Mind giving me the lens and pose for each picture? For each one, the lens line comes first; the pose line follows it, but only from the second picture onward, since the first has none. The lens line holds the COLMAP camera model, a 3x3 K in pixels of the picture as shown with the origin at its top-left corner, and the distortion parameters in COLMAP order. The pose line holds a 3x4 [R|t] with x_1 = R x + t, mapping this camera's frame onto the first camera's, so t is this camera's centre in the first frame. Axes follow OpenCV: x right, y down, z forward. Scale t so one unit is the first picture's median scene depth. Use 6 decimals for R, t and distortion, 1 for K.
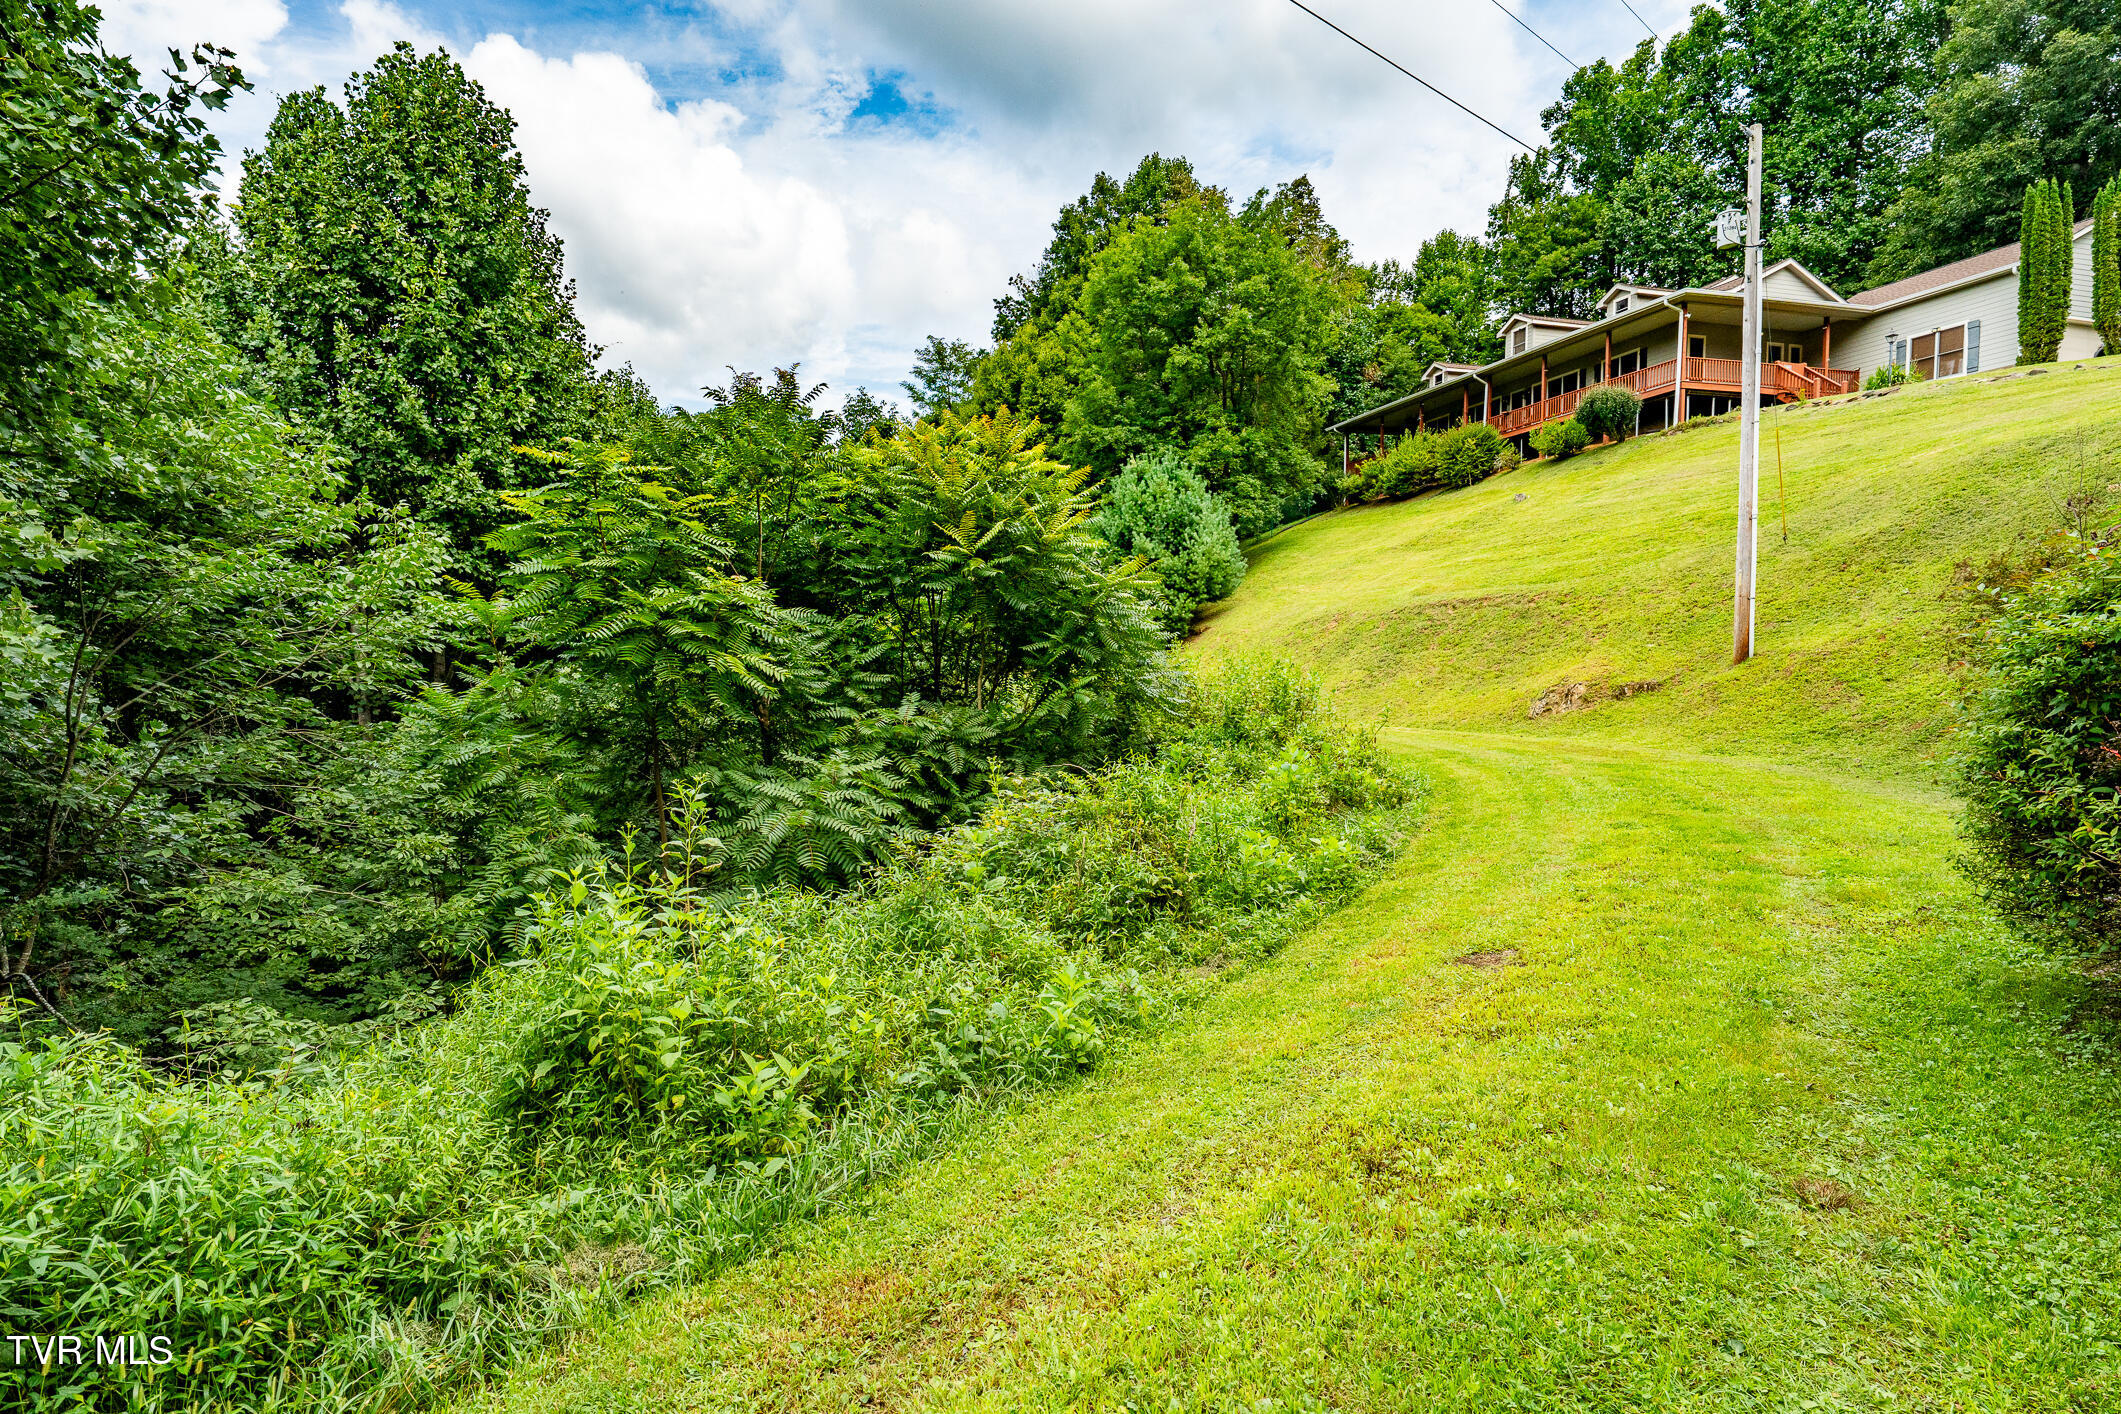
lens RADIAL K [[1006.2, 0, 1060.5], [0, 1006.2, 707.0], [0, 0, 1]] dist [0.002800, 0.000002]
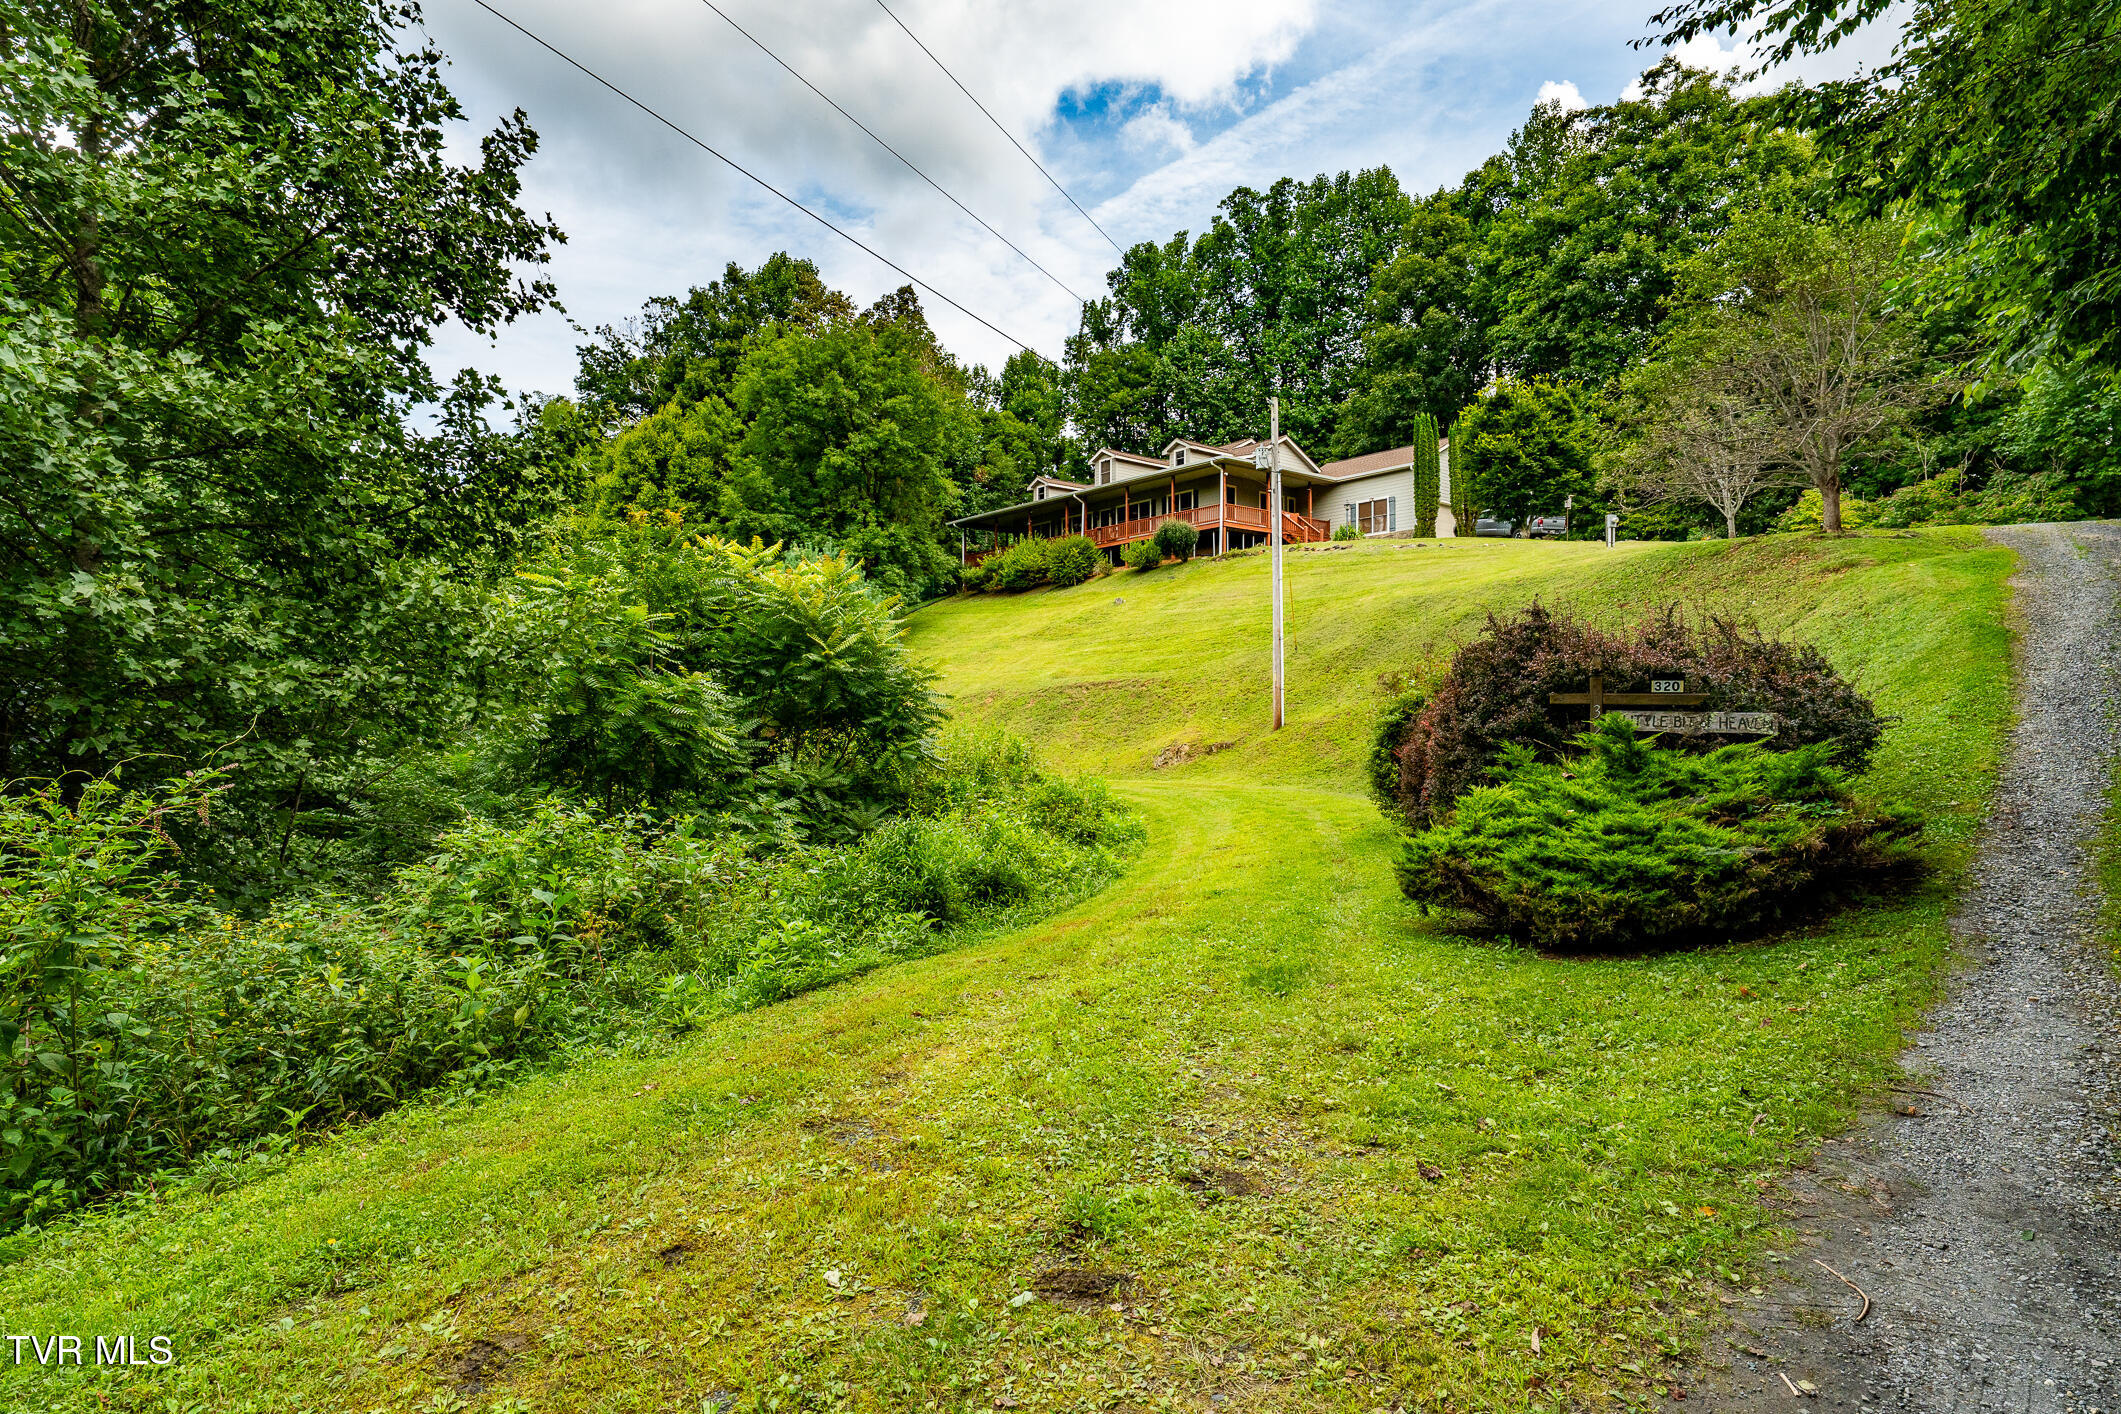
lens RADIAL K [[1075.5, 0, 1062.0], [0, 1075.5, 728.7], [0, 0, 1]] dist [-0.000417, -0.000082]
pose [[0.912882, -0.004359, 0.408199, -0.131264], [0.023501, 0.998846, -0.041891, 0.007024], [-0.407546, 0.047835, 0.911931, -0.163353]]
